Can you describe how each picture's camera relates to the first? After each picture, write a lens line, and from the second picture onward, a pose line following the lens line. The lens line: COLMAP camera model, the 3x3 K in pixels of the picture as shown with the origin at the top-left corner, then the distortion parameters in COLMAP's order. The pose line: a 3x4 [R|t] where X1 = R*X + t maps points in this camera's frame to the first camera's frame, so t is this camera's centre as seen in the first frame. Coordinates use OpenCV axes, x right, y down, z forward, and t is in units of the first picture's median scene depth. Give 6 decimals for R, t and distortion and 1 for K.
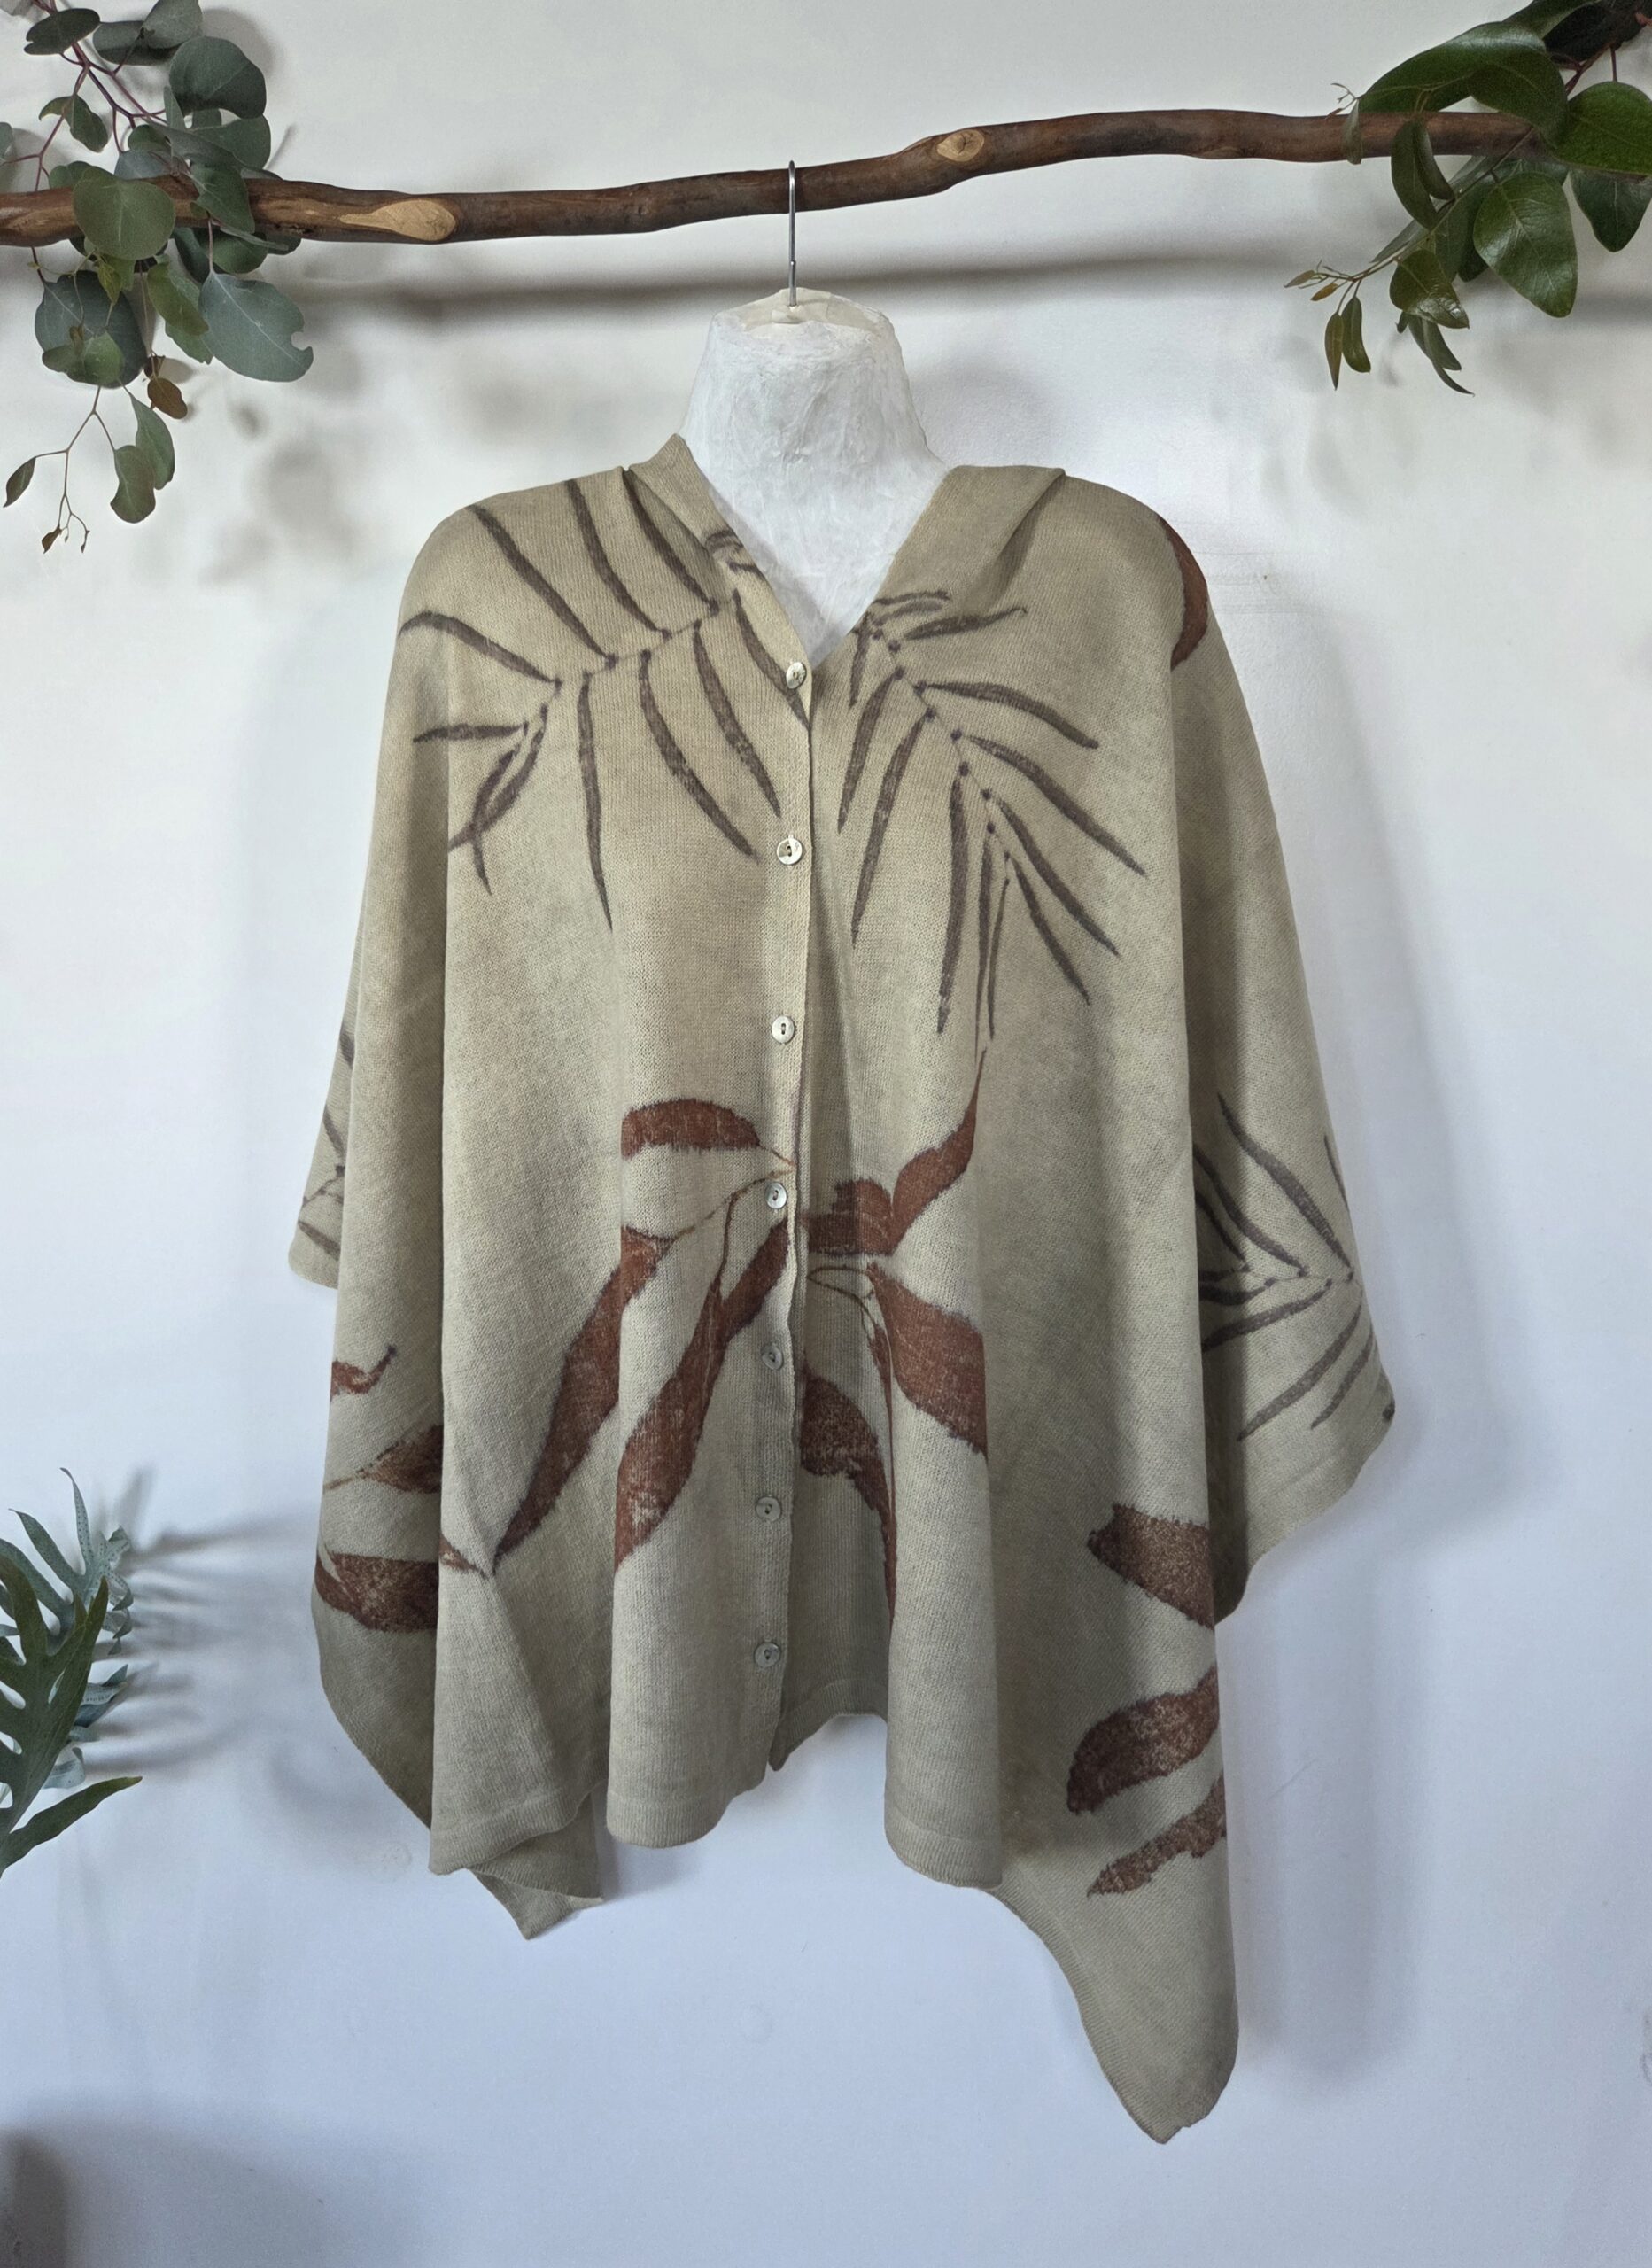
lens RADIAL K [[1589.9, 0, 820.2], [0, 1589.9, 1109.0], [0, 0, 1]] dist [0.002054, -0.004921]
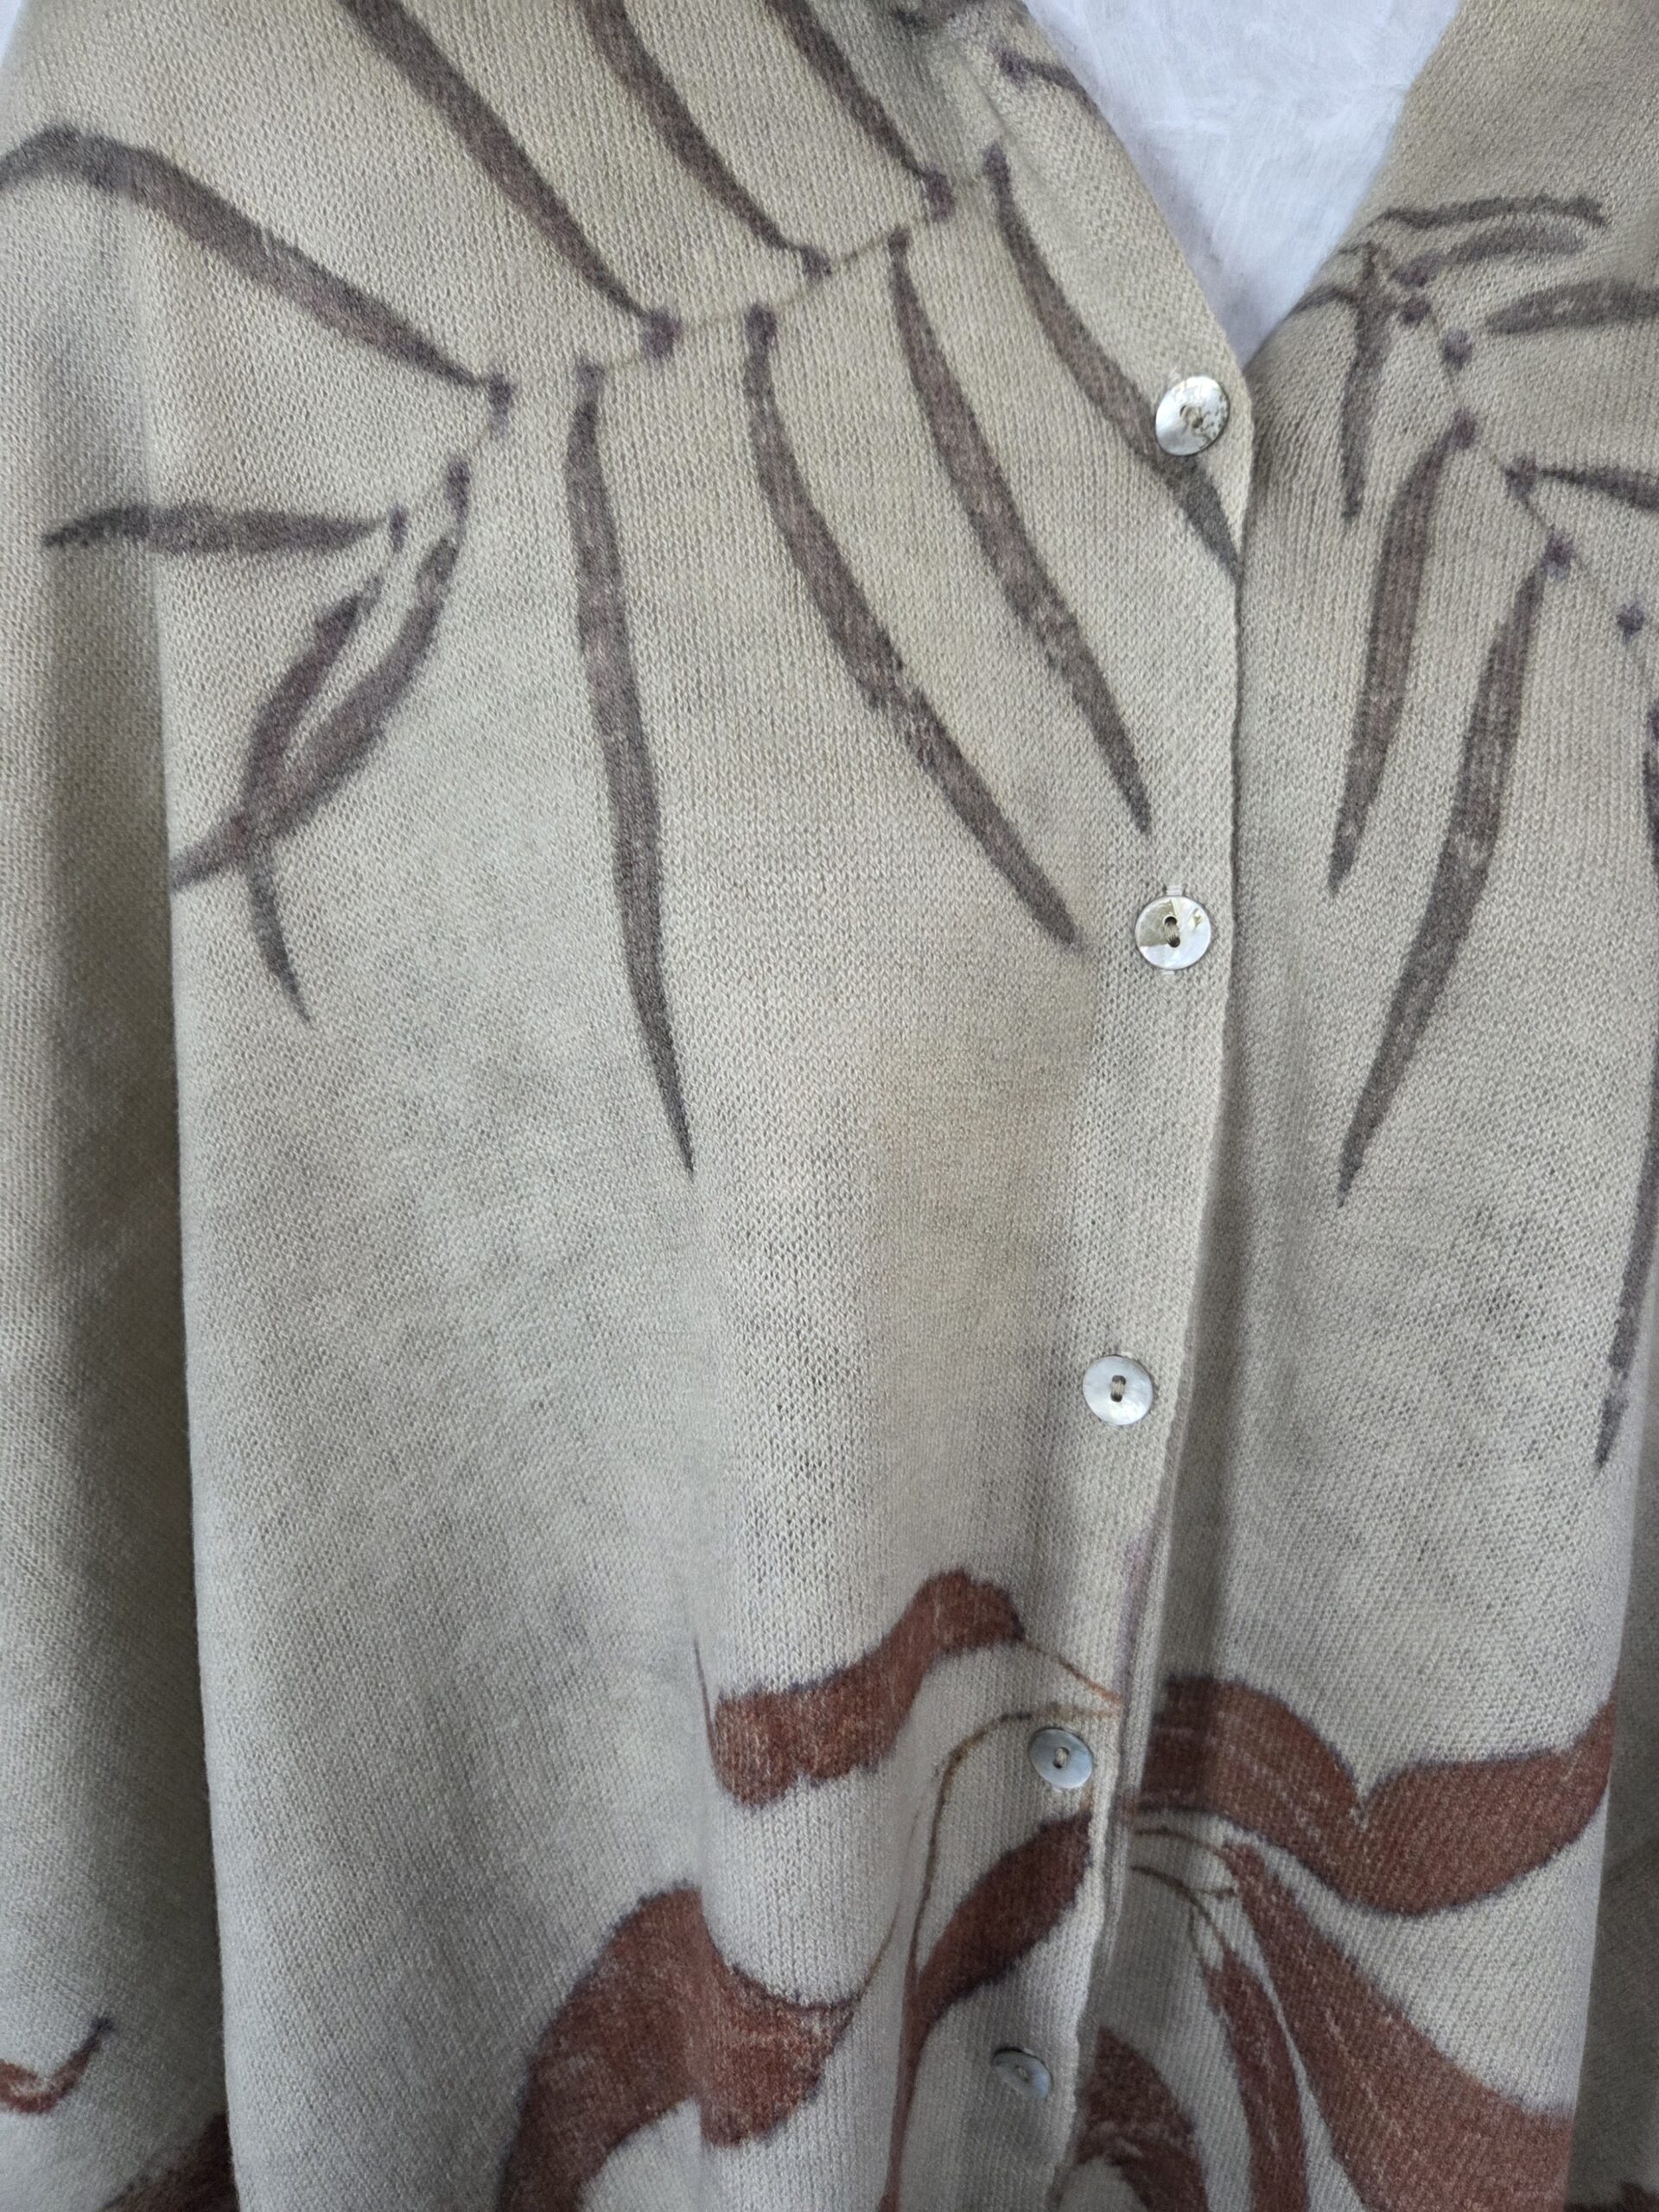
lens RADIAL K [[1439.3, 0, 804.7], [0, 1439.3, 1105.0], [0, 0, 1]] dist [0.009191, -0.018777]
pose [[0.985204, -0.013329, 0.170868, -0.155477], [-0.015596, 0.985862, 0.166831, -0.173621], [-0.170676, -0.167028, 0.971067, 0.676412]]
